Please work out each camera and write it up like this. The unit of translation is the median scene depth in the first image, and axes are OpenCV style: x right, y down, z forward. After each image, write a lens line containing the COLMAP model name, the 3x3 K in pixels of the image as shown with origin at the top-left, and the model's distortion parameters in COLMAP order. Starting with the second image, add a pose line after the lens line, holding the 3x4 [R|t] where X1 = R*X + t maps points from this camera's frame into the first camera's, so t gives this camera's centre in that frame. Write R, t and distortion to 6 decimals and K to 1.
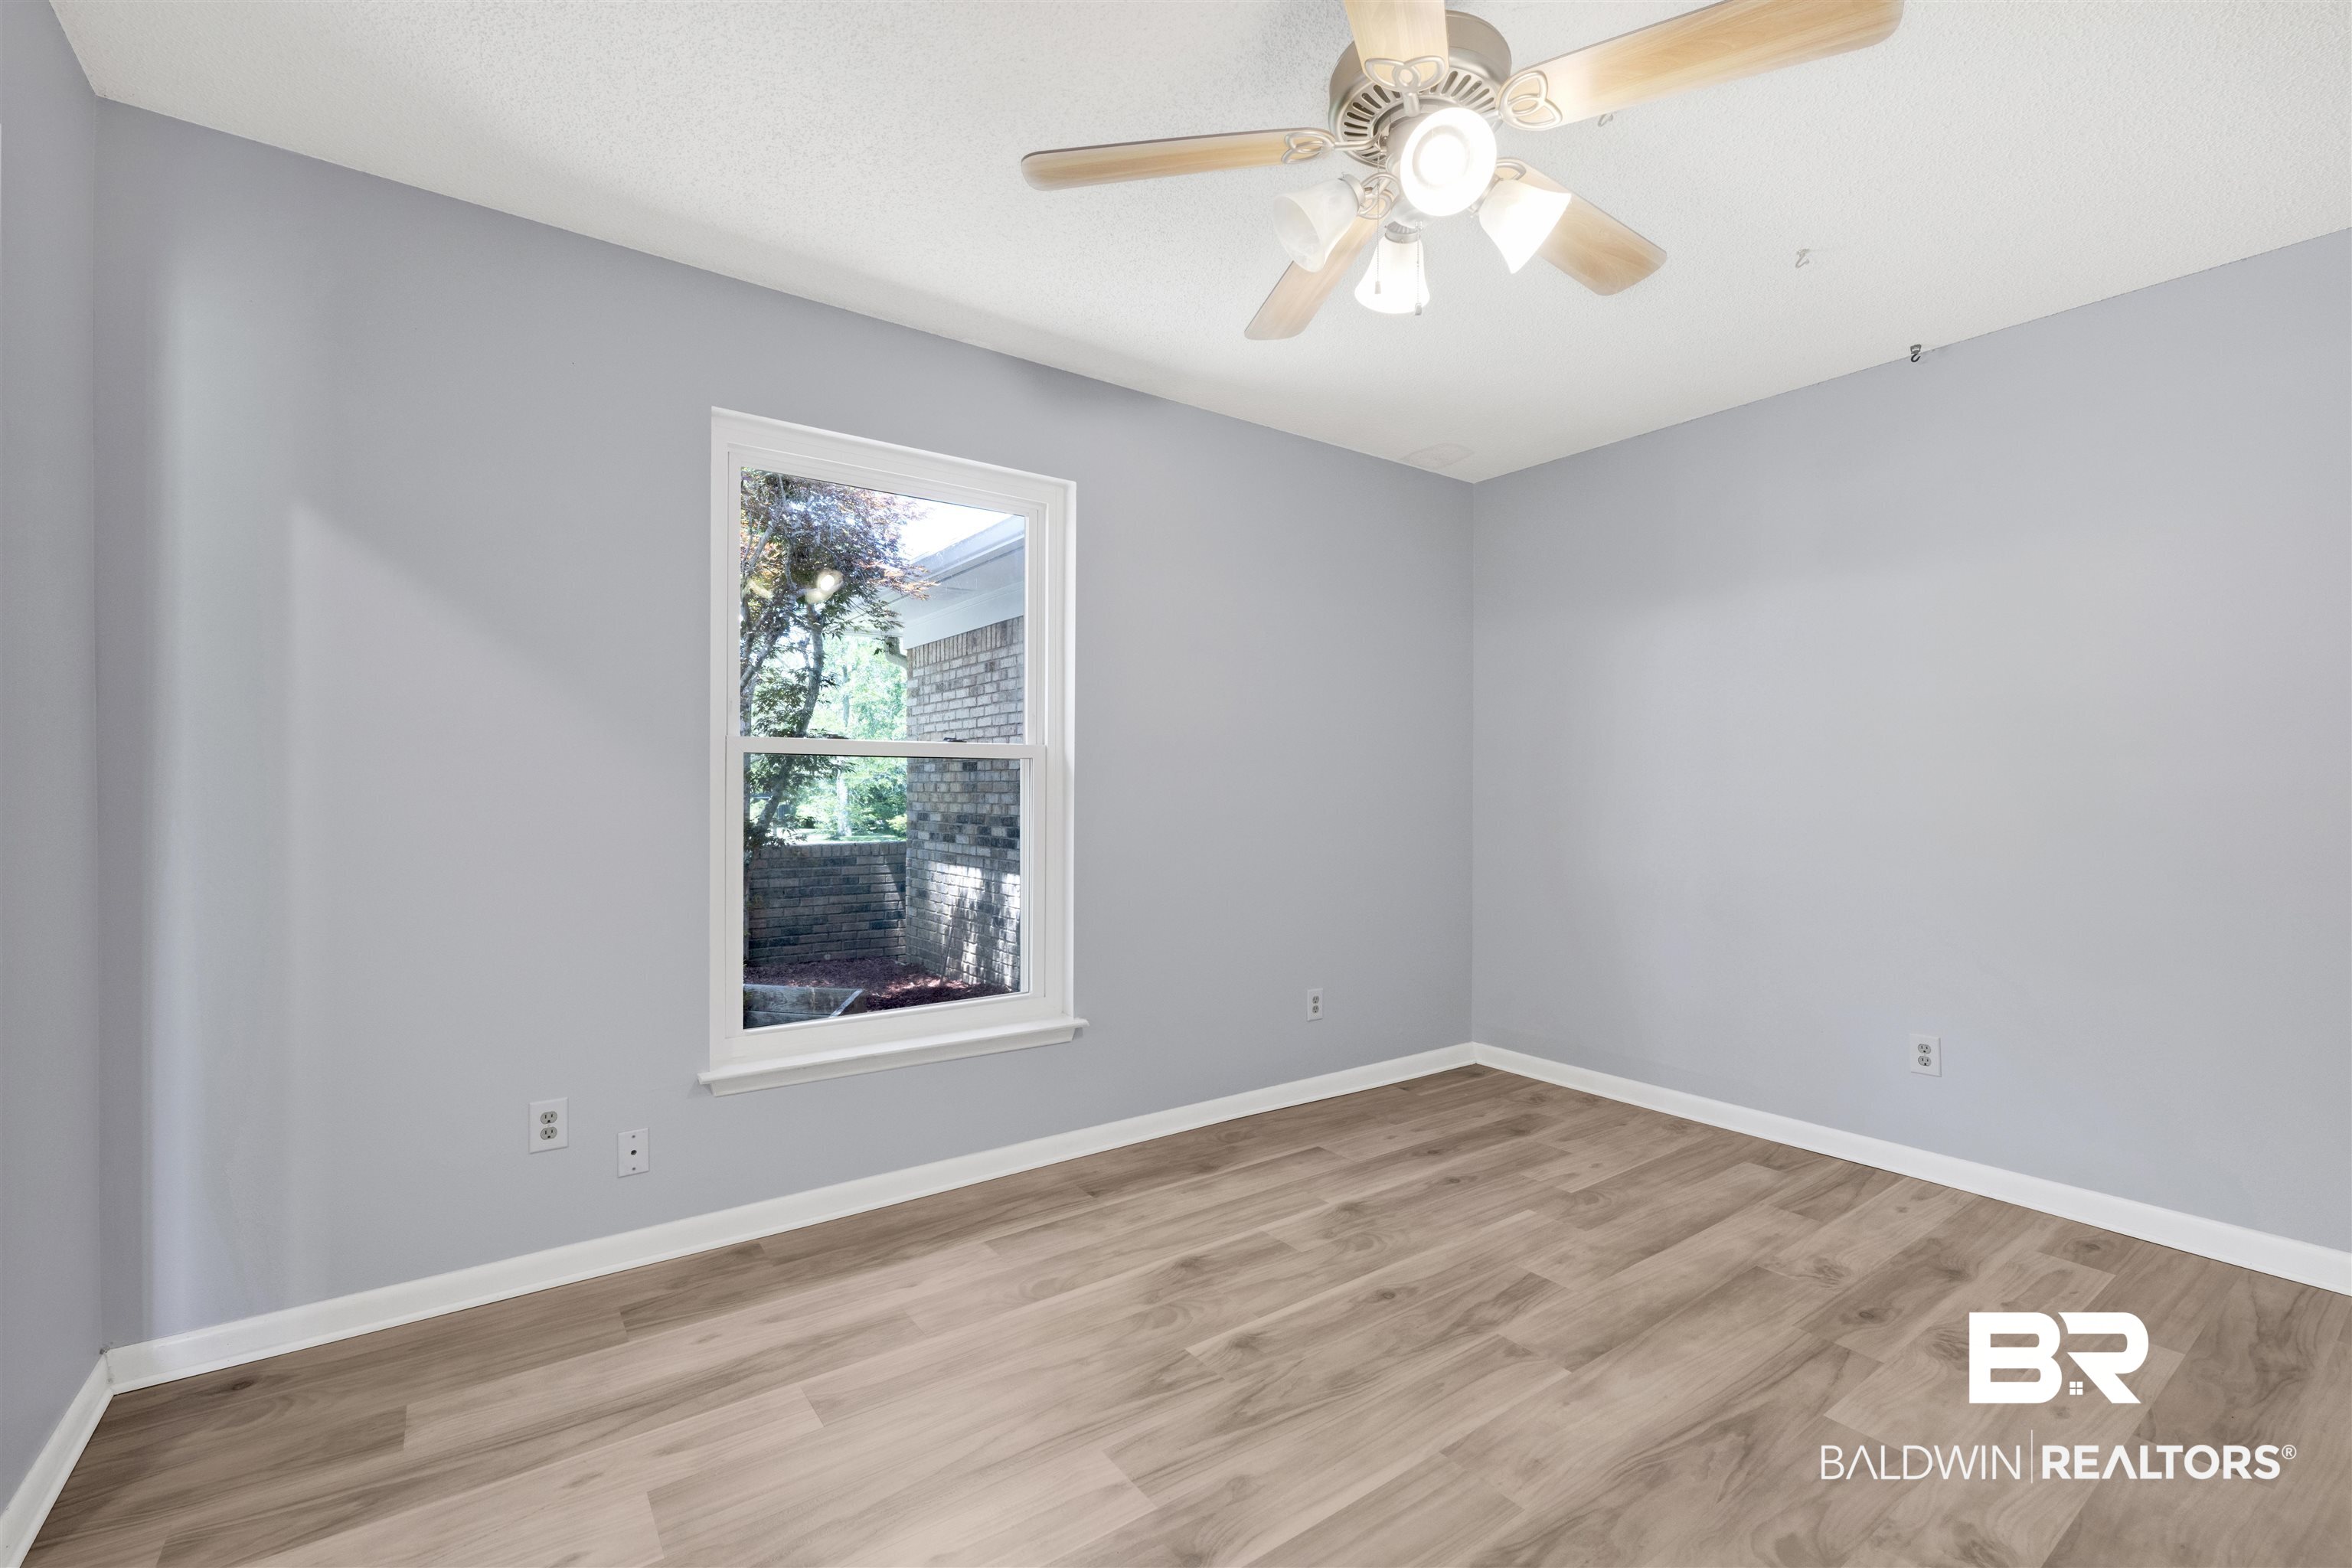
lens RADIAL K [[983.0, 0, 1171.5], [0, 983.0, 785.2], [0, 0, 1]] dist [-0.002178, 0.000520]
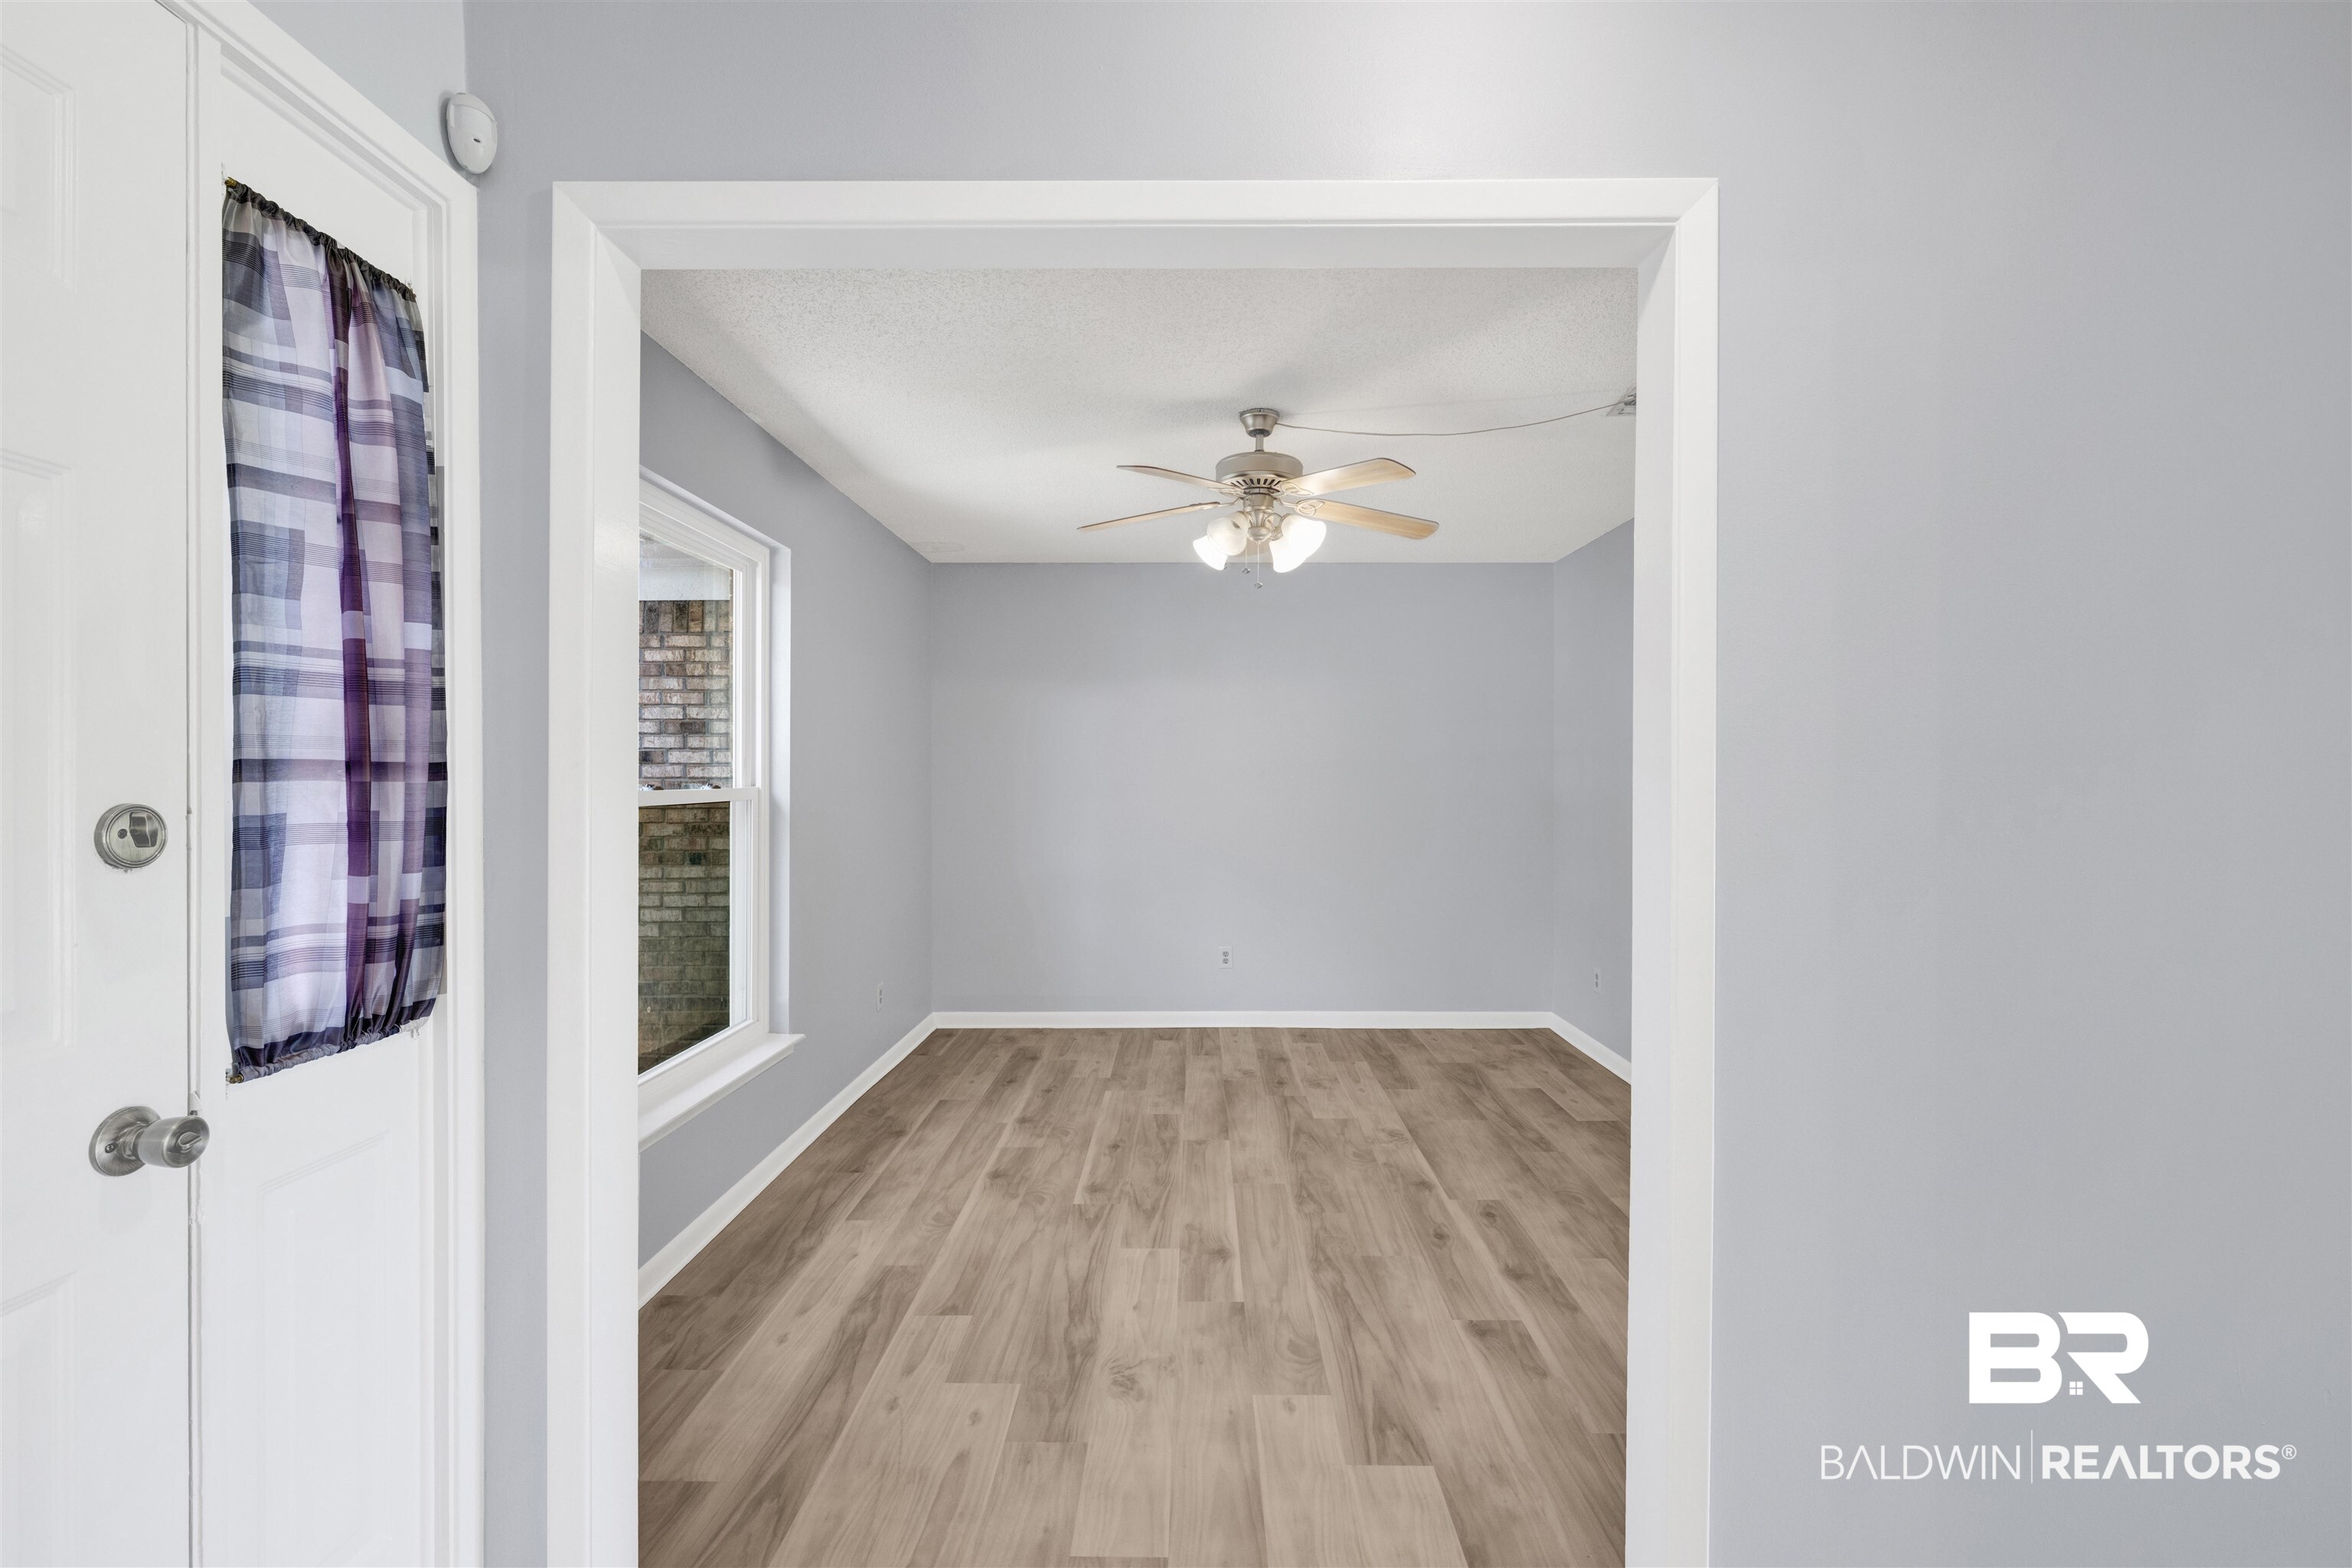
lens RADIAL K [[1056.7, 0, 1180.9], [0, 1056.7, 783.3], [0, 0, 1]] dist [0.003396, 0.000333]
pose [[0.581466, -0.005915, 0.813549, -1.004633], [-0.003347, 0.999948, 0.009663, -0.073045], [-0.813564, -0.008342, 0.581416, -0.060353]]
